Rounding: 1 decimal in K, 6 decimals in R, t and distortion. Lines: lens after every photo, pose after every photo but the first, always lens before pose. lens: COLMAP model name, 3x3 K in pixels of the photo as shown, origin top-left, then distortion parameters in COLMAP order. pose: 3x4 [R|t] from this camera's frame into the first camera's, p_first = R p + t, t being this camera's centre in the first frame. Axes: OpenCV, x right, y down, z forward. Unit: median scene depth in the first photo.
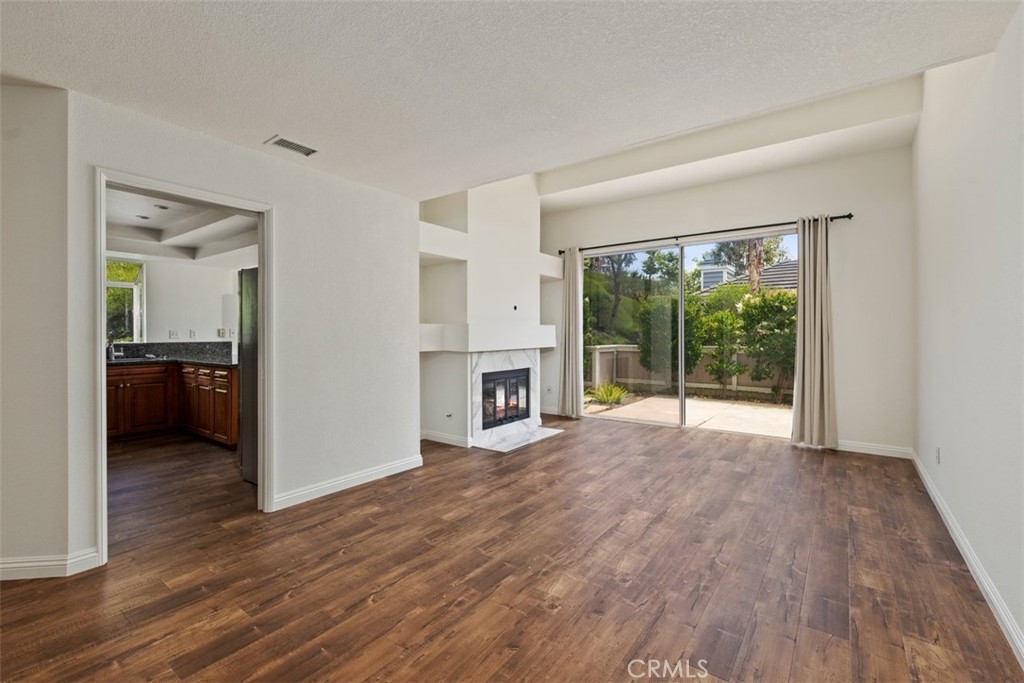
lens RADIAL K [[442.1, 0, 510.8], [0, 442.1, 333.2], [0, 0, 1]] dist [0.000474, 0.000210]
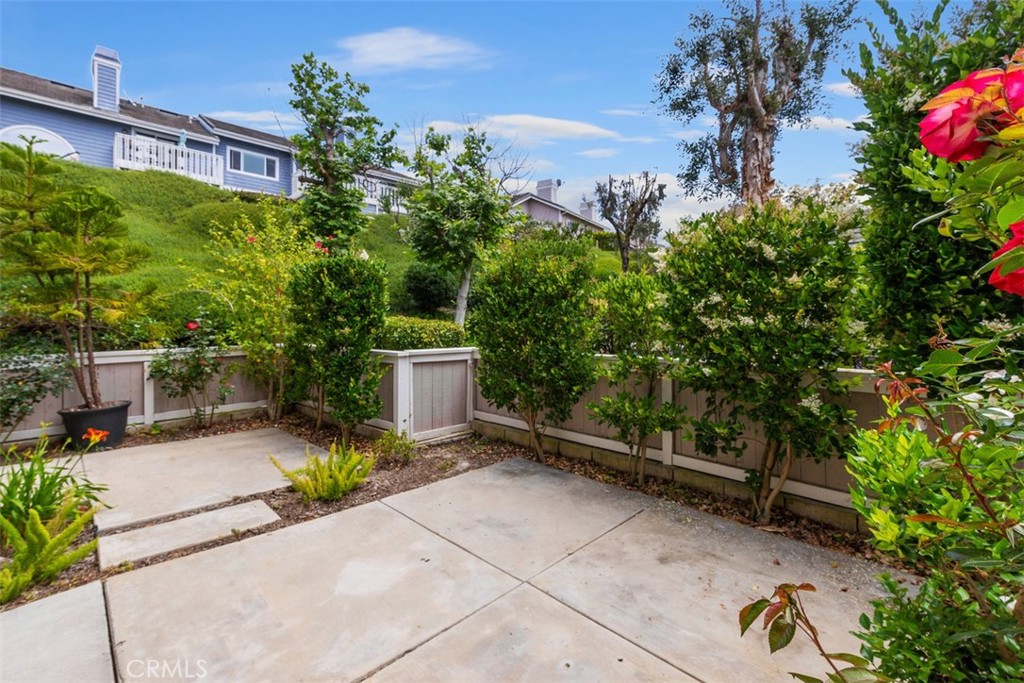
lens RADIAL K [[448.5, 0, 513.1], [0, 448.5, 321.5], [0, 0, 1]] dist [-0.000254, 0.000016]
pose [[0.989903, 0.001192, -0.141742, 0.777205], [-0.001683, 0.999993, -0.003350, -0.004465], [0.141737, 0.003555, 0.989898, 1.039934]]
